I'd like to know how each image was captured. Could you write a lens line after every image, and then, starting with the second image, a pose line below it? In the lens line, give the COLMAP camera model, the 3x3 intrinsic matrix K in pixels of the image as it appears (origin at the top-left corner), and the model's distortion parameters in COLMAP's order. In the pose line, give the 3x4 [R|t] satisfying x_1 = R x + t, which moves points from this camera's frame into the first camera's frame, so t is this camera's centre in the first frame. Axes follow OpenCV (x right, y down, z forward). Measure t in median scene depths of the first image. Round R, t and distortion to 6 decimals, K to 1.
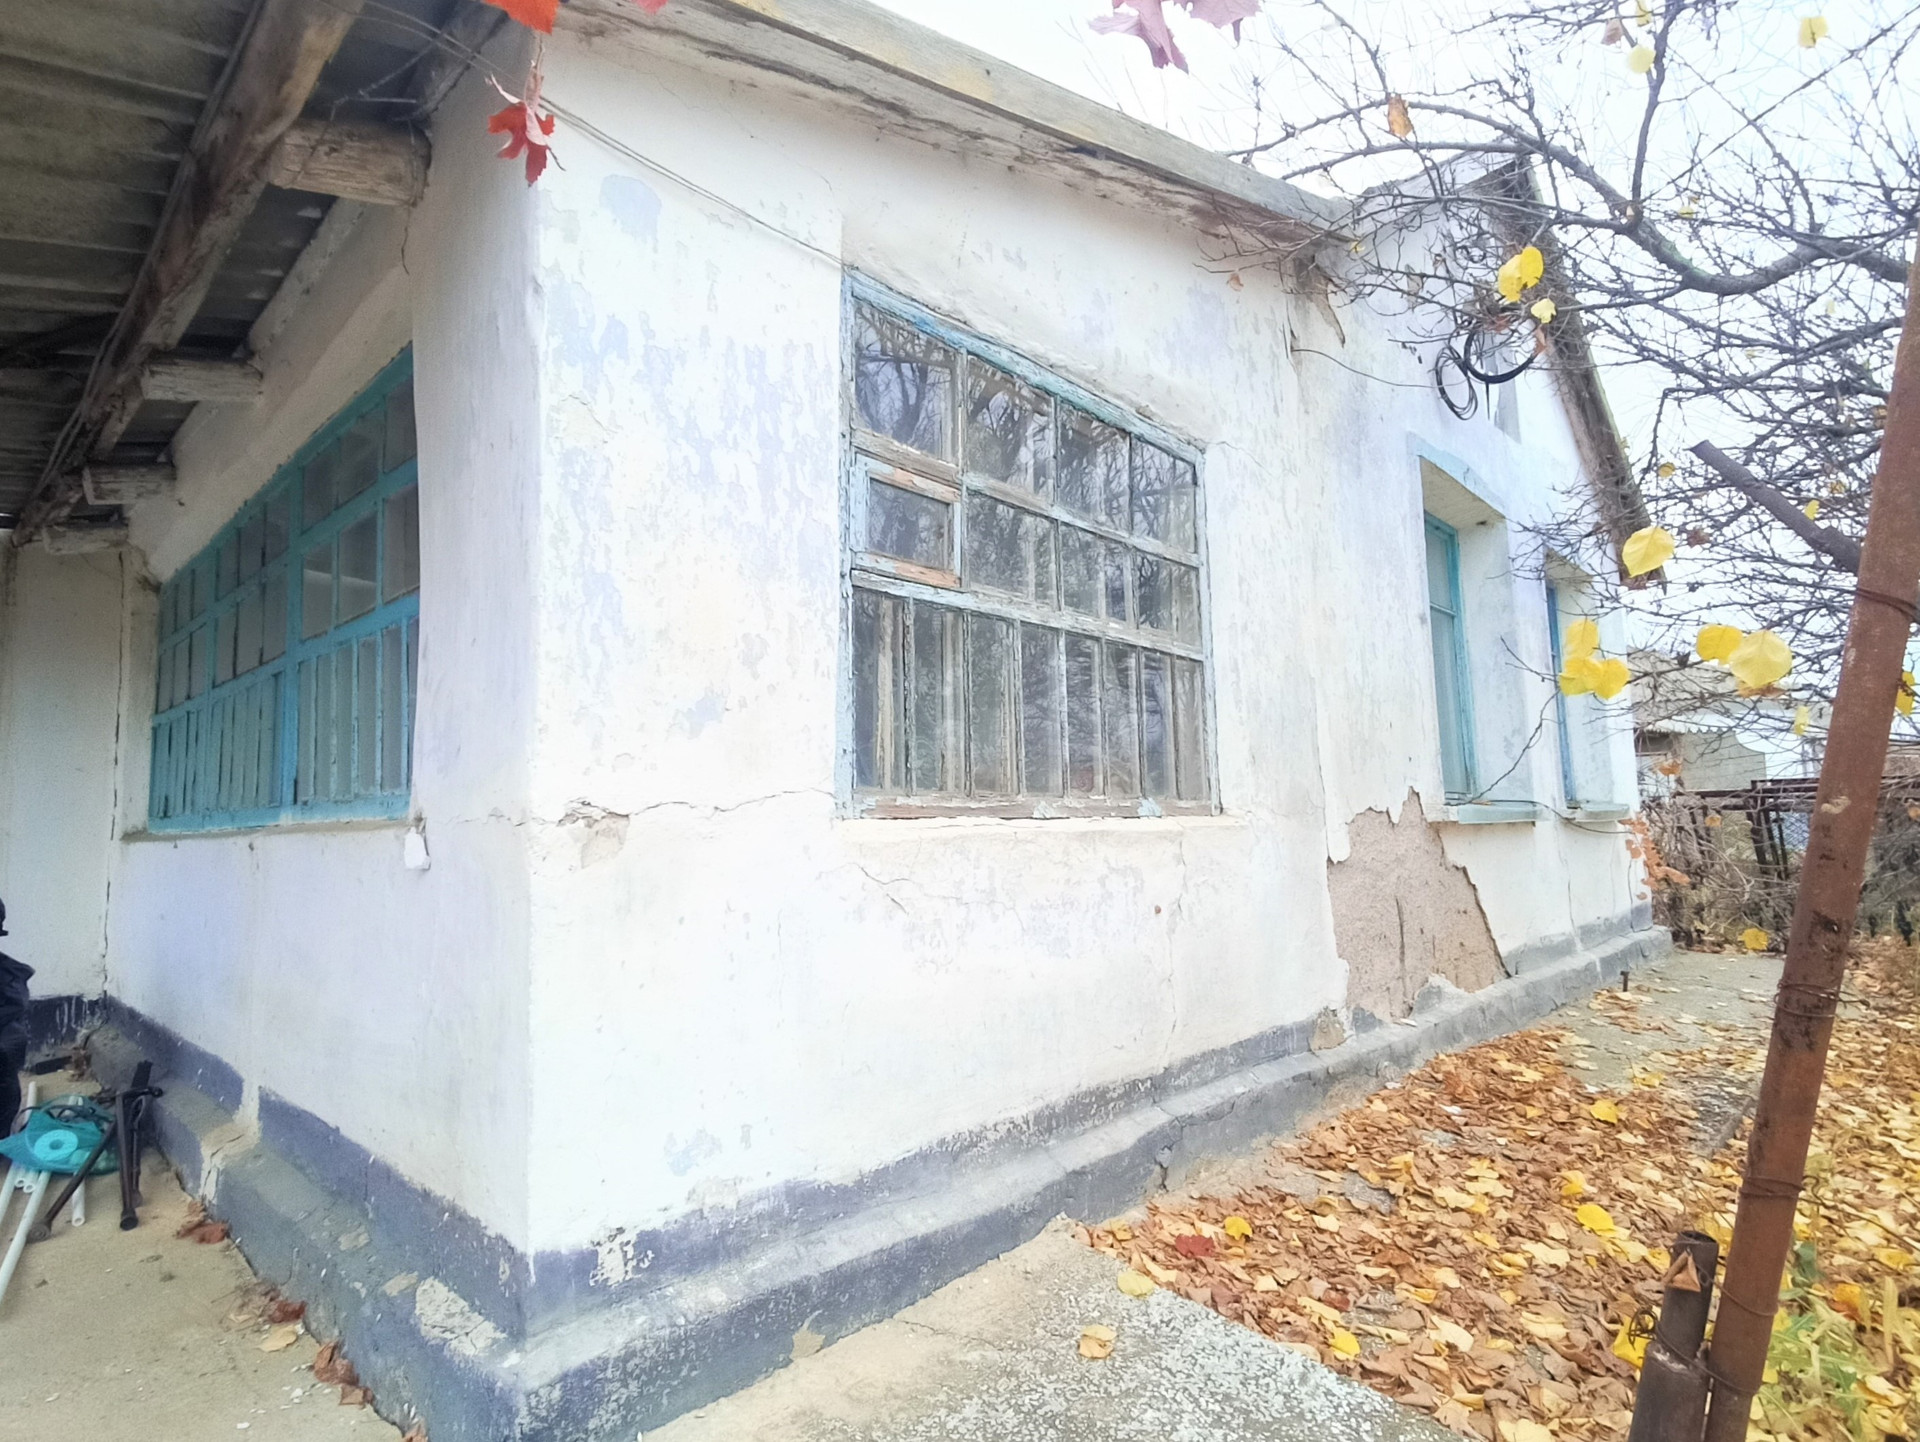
lens RADIAL K [[1029.7, 0, 960.0], [0, 1029.7, 721.0], [0, 0, 1]] dist [0.000311, 0.000044]
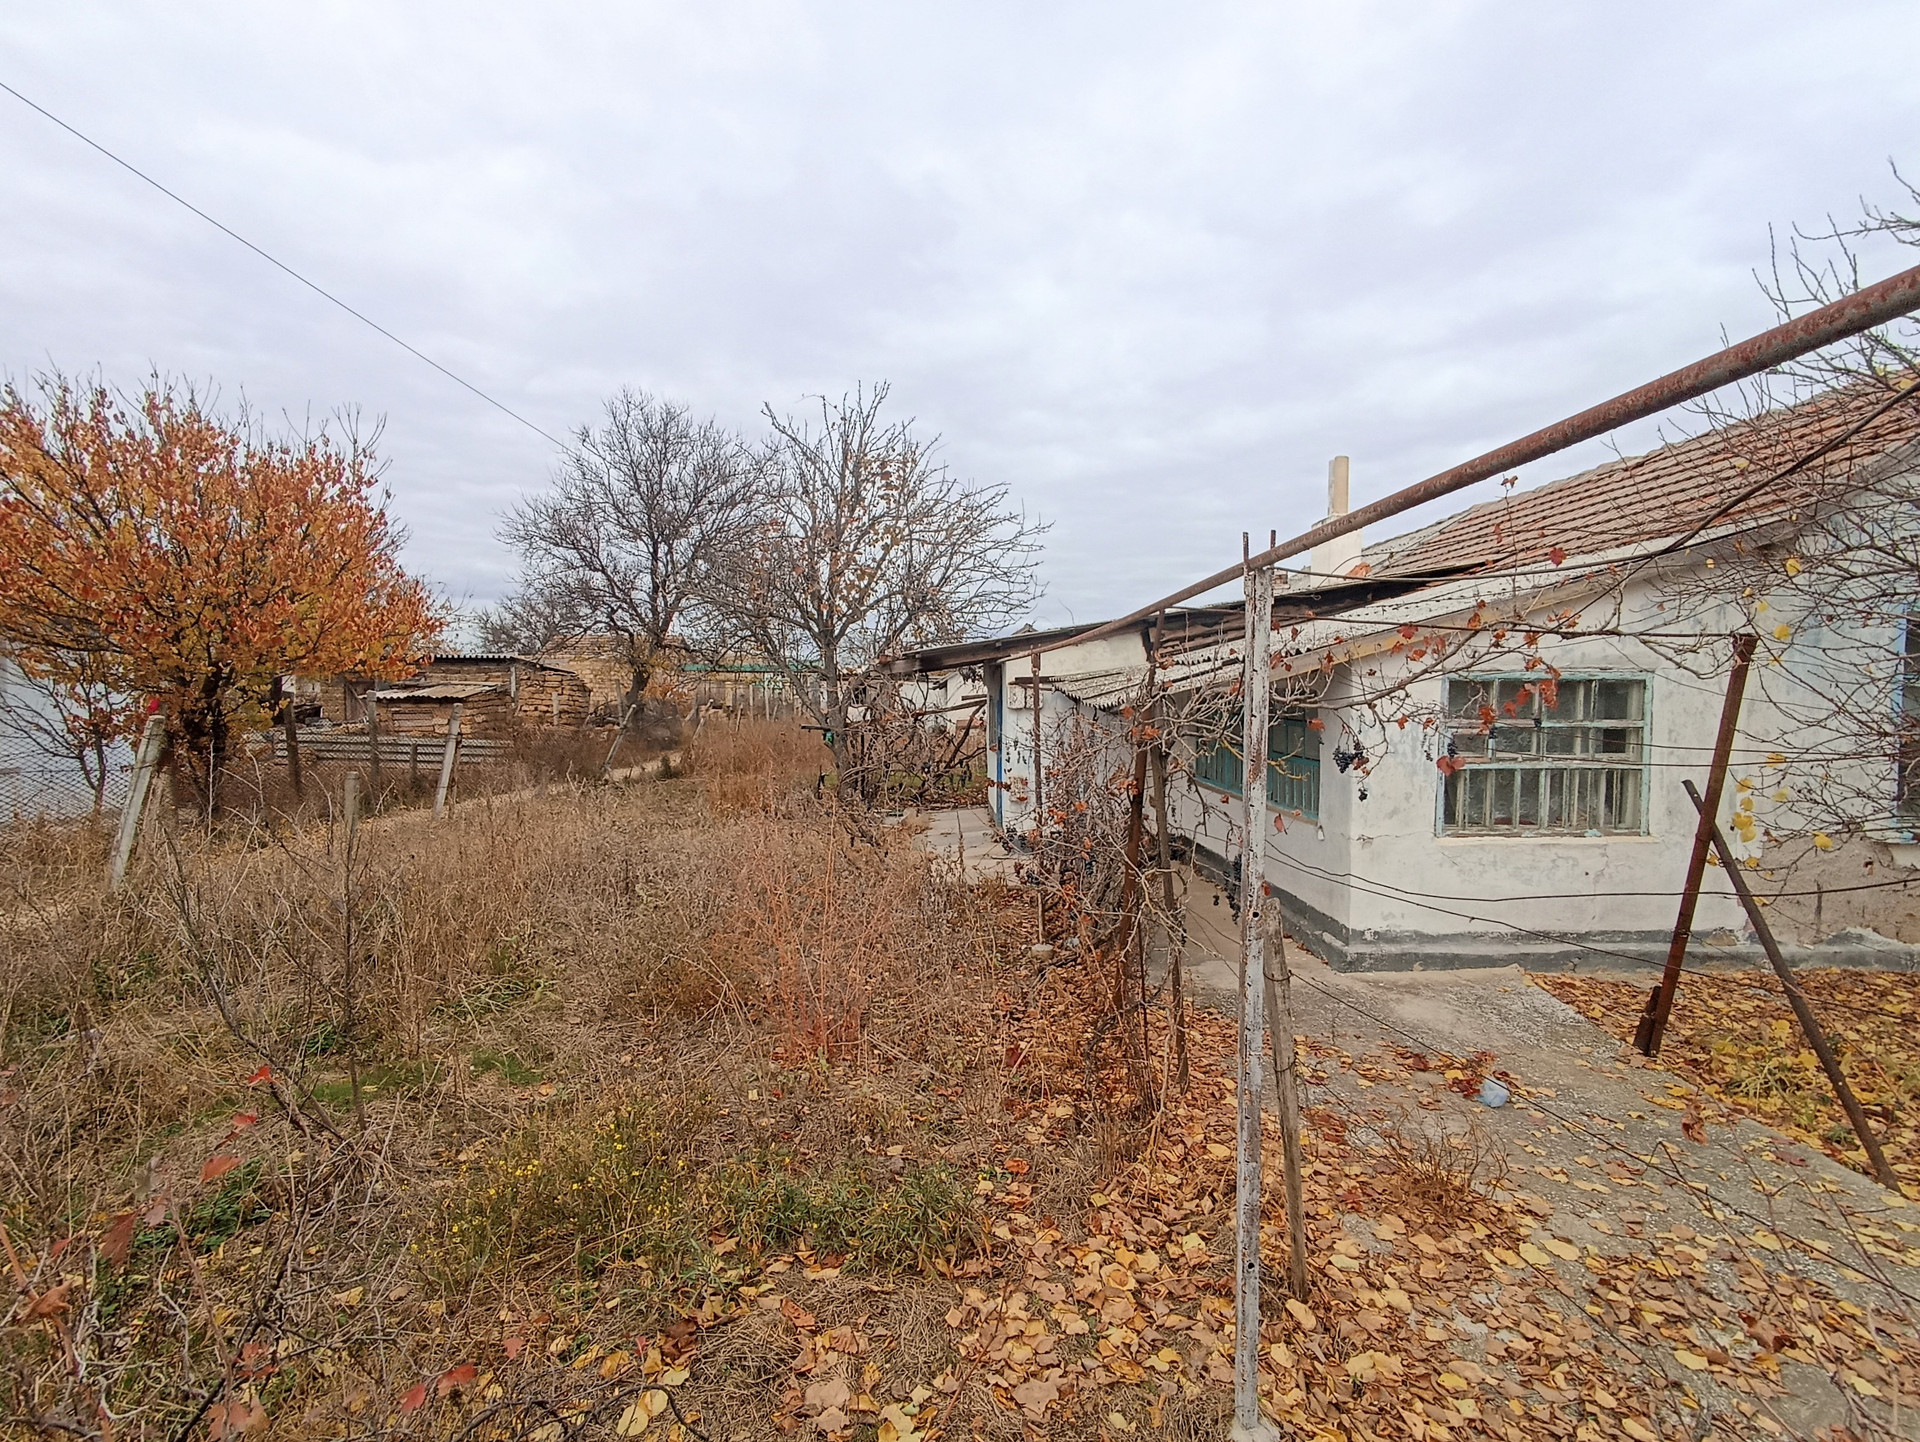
lens RADIAL K [[900.3, 0, 950.3], [0, 900.3, 725.9], [0, 0, 1]] dist [-0.005807, -0.000084]
pose [[0.717437, 0.056549, -0.694325, 0.765799], [0.052832, 0.989412, 0.135173, -0.750692], [0.694617, -0.133661, 0.706853, -2.177830]]
